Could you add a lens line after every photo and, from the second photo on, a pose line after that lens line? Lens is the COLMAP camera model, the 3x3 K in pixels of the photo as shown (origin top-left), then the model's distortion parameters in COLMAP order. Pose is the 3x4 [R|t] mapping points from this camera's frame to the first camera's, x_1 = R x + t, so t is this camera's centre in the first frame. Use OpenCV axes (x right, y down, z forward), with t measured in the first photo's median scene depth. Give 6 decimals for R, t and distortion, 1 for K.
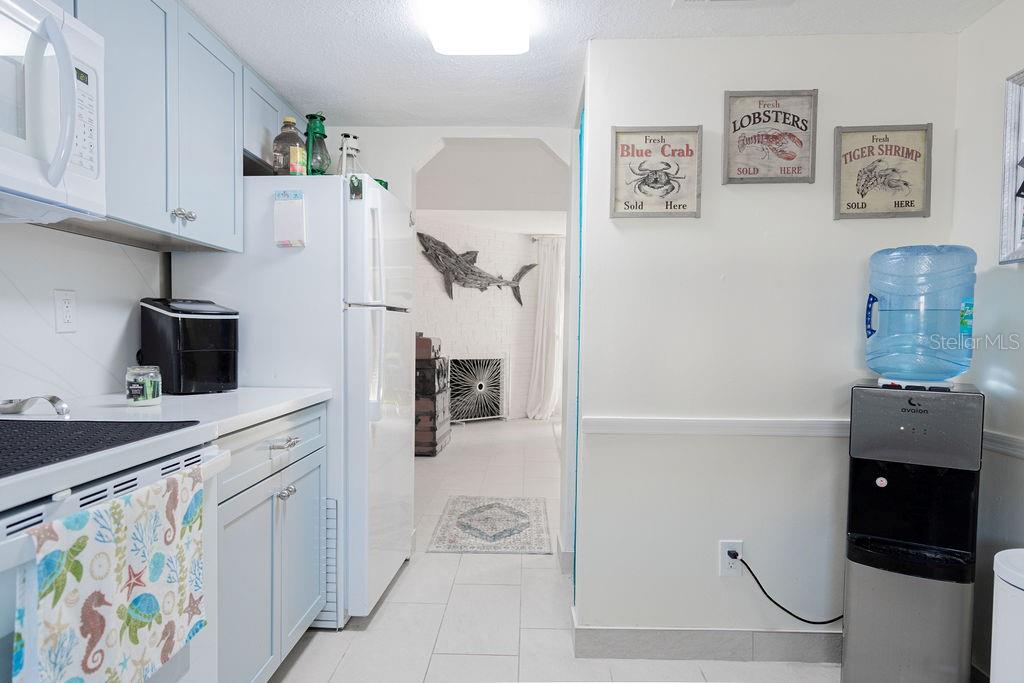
lens RADIAL K [[623.8, 0, 514.3], [0, 623.8, 354.1], [0, 0, 1]] dist [-0.004405, -0.000722]
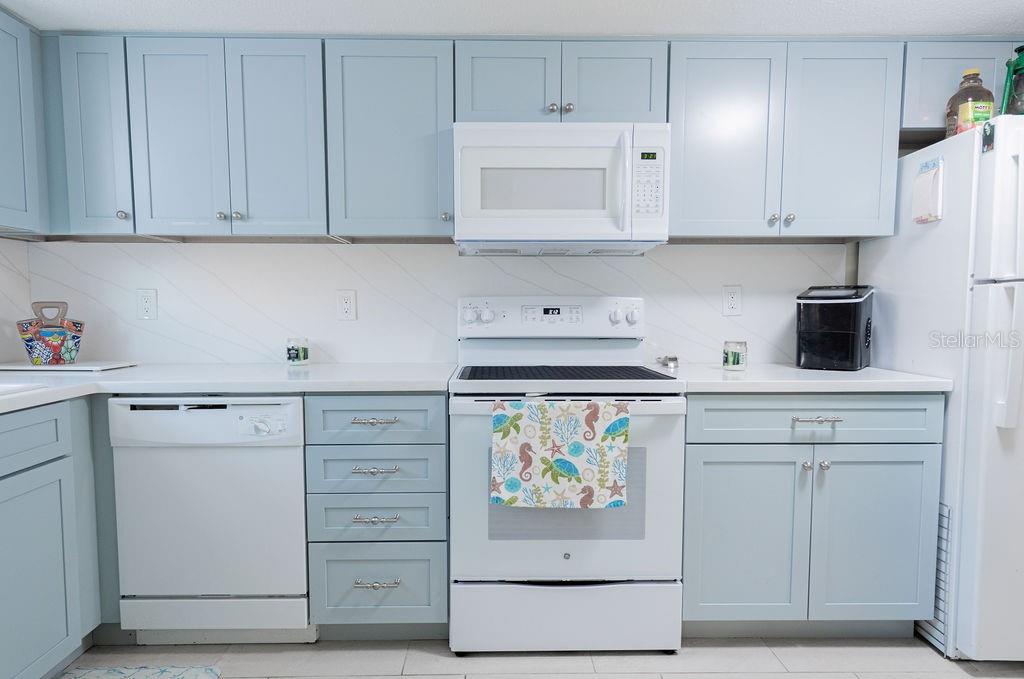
lens RADIAL K [[635.5, 0, 496.4], [0, 635.5, 355.7], [0, 0, 1]] dist [0.015475, -0.004000]
pose [[0.036116, 0.060462, -0.997517, 1.164876], [-0.032378, 0.997715, 0.059302, -0.021275], [0.998823, 0.030156, 0.037991, 0.677098]]
